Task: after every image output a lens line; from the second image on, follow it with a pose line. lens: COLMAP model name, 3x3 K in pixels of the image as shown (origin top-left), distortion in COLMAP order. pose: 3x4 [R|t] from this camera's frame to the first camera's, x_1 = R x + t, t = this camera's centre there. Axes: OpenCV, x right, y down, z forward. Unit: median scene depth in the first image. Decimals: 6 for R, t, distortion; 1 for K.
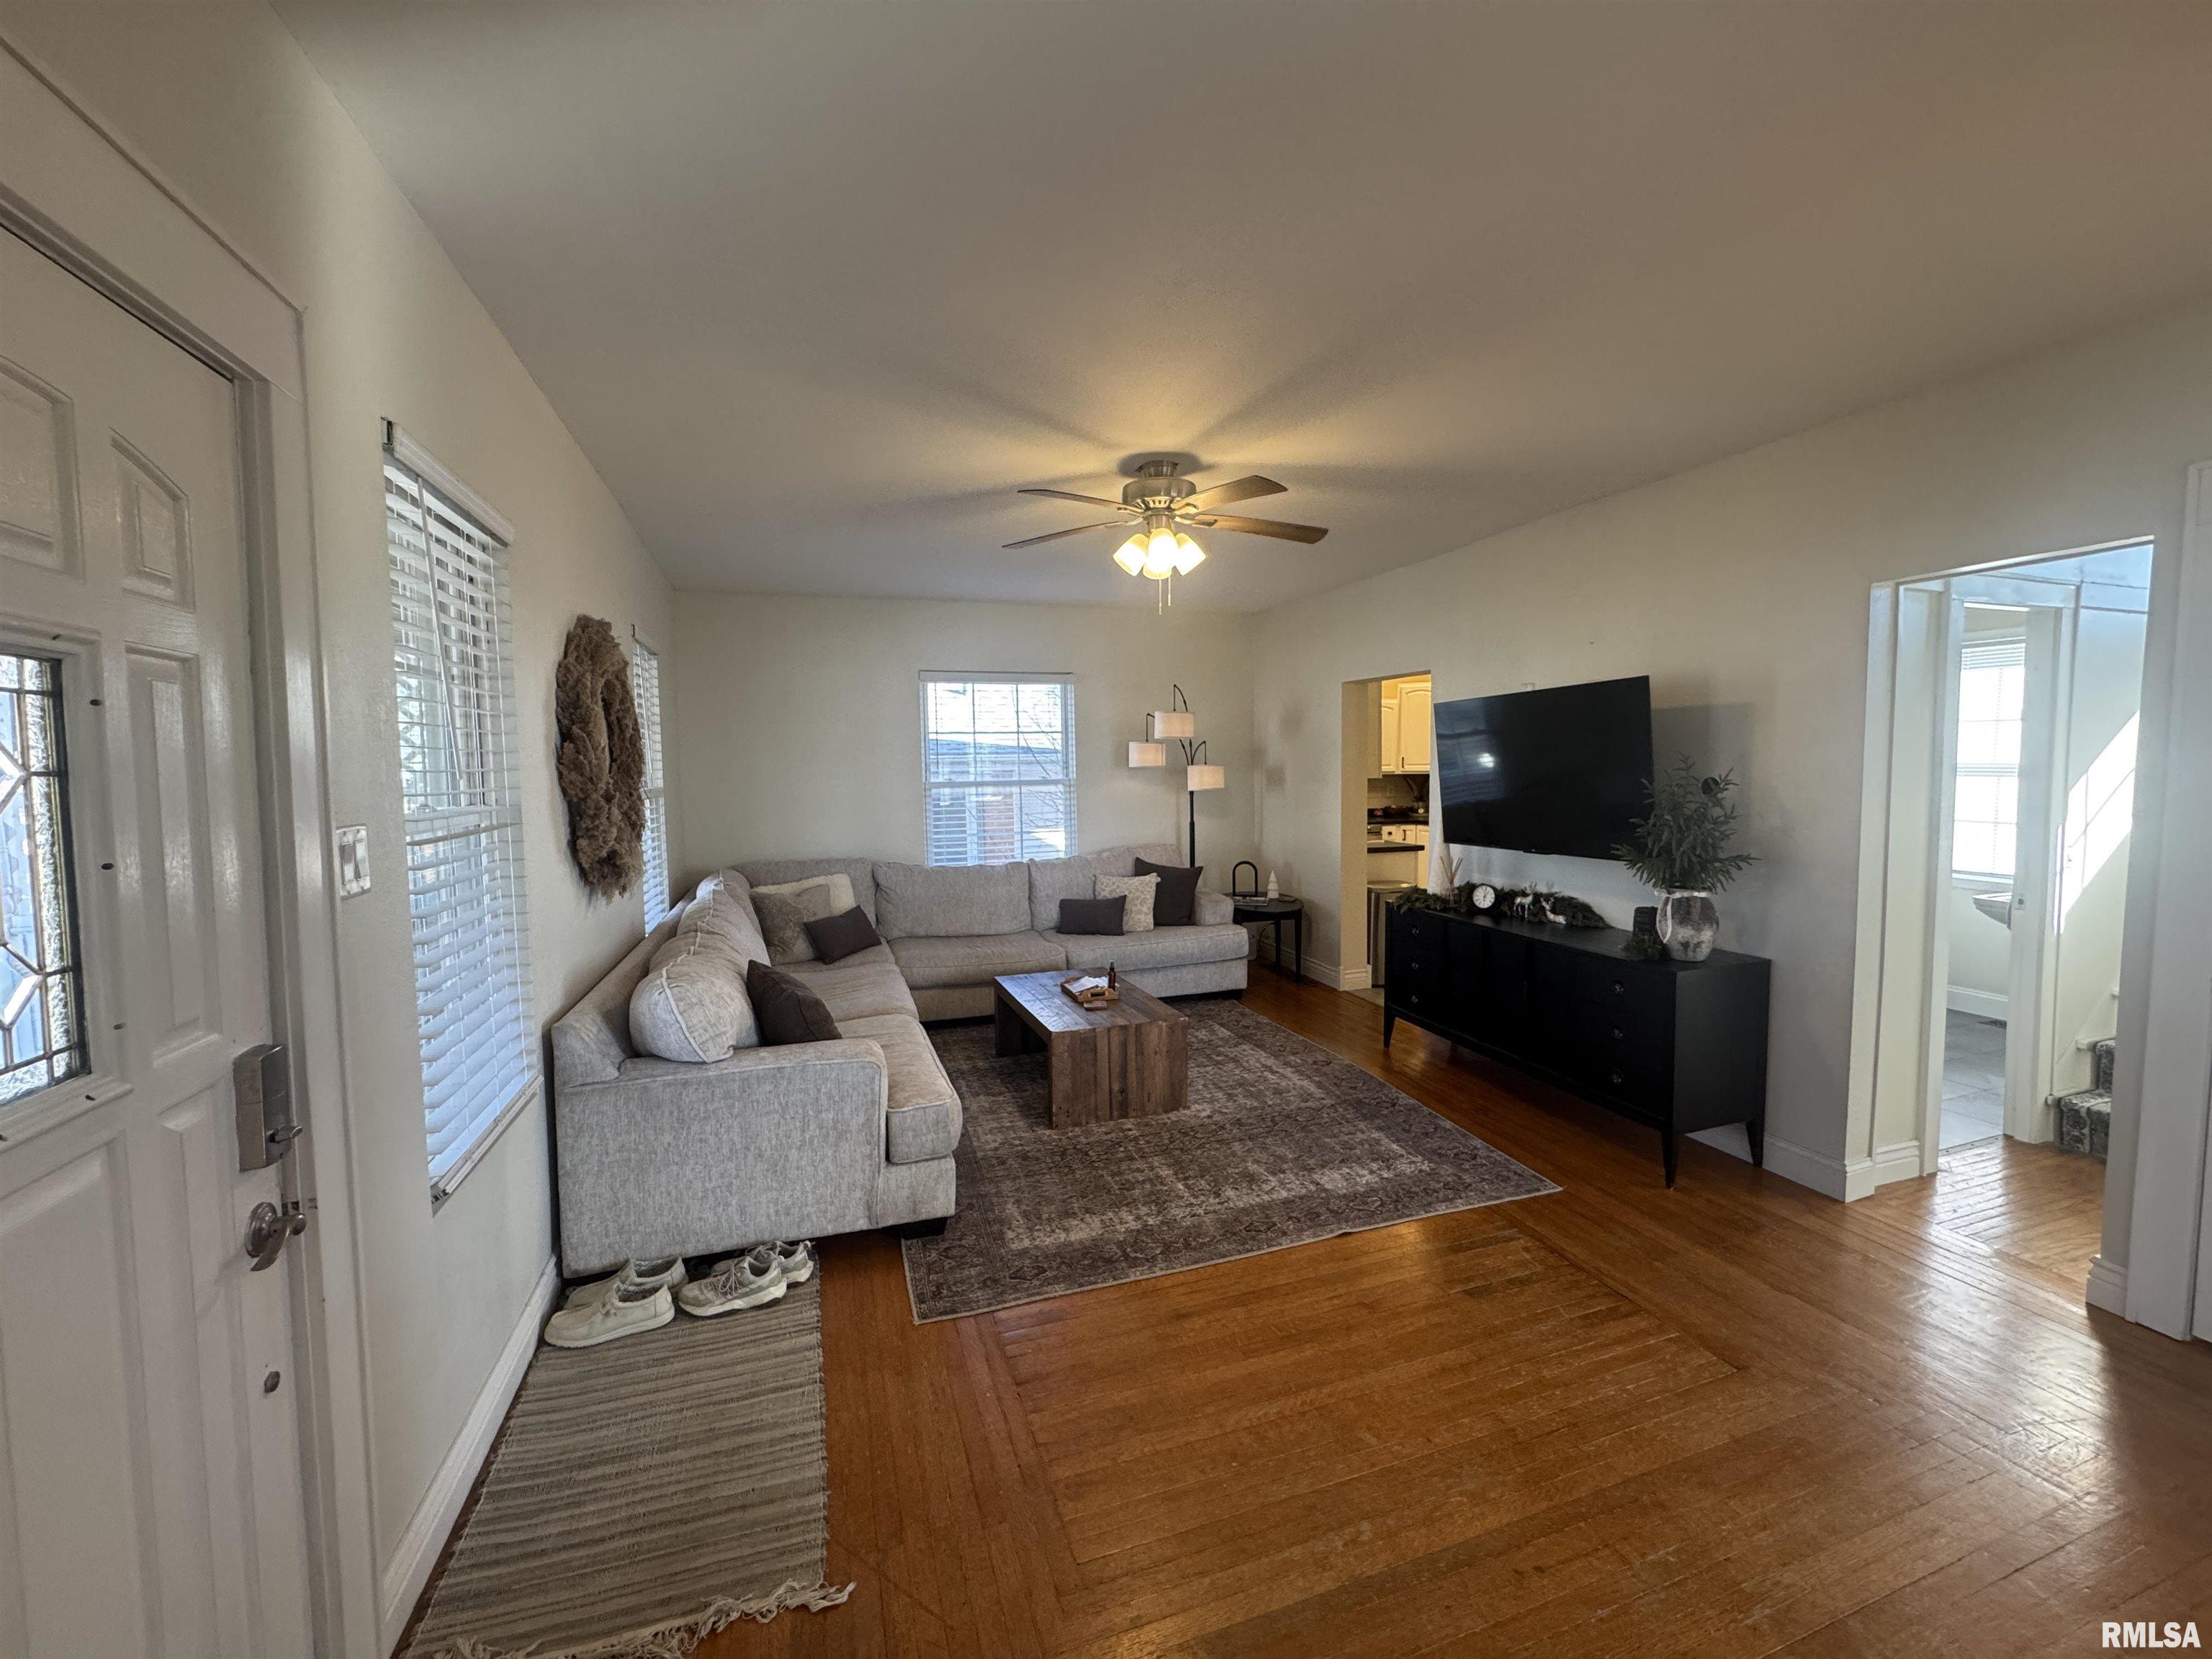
lens RADIAL K [[879.1, 0, 1096.1], [0, 879.1, 820.1], [0, 0, 1]] dist [-0.003052, 0.000021]
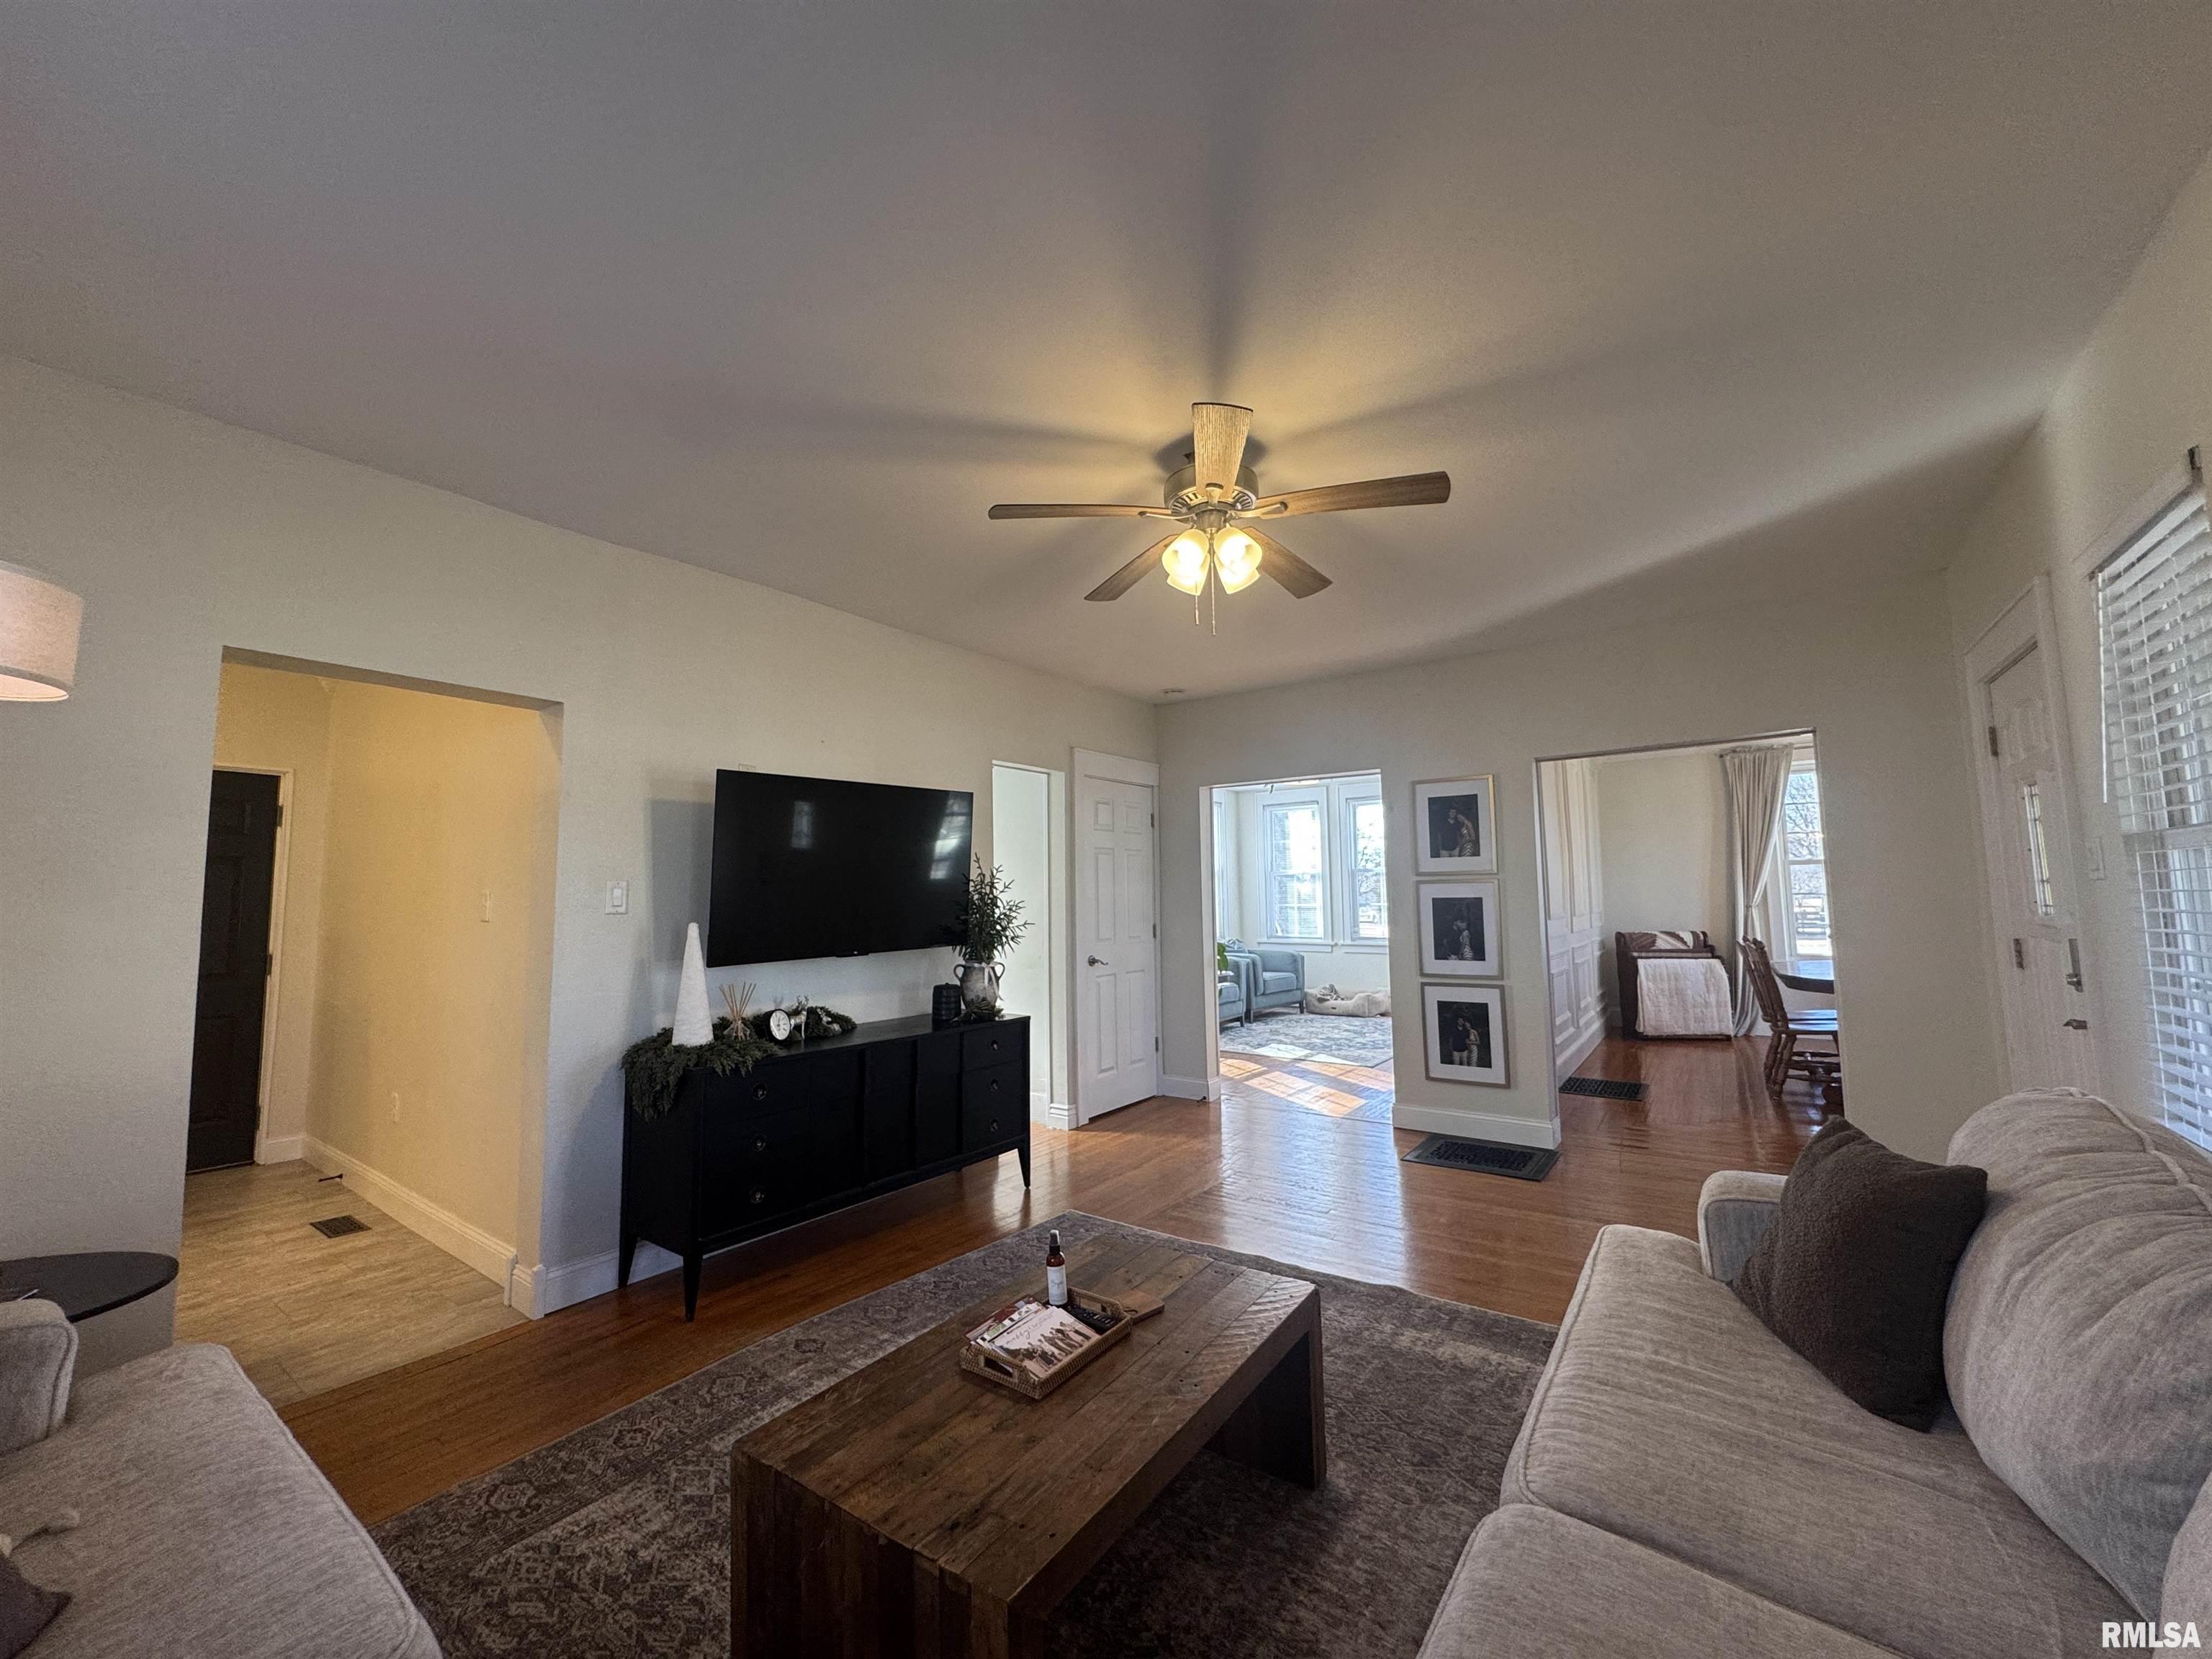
lens RADIAL K [[879.1, 0, 1101.5], [0, 879.1, 825.3], [0, 0, 1]] dist [-0.003052, 0.000021]
pose [[-0.580699, 0.090920, 0.809026, -0.252230], [0.075095, 0.995490, -0.057974, -0.016770], [-0.810648, 0.027089, -0.584907, 0.803765]]
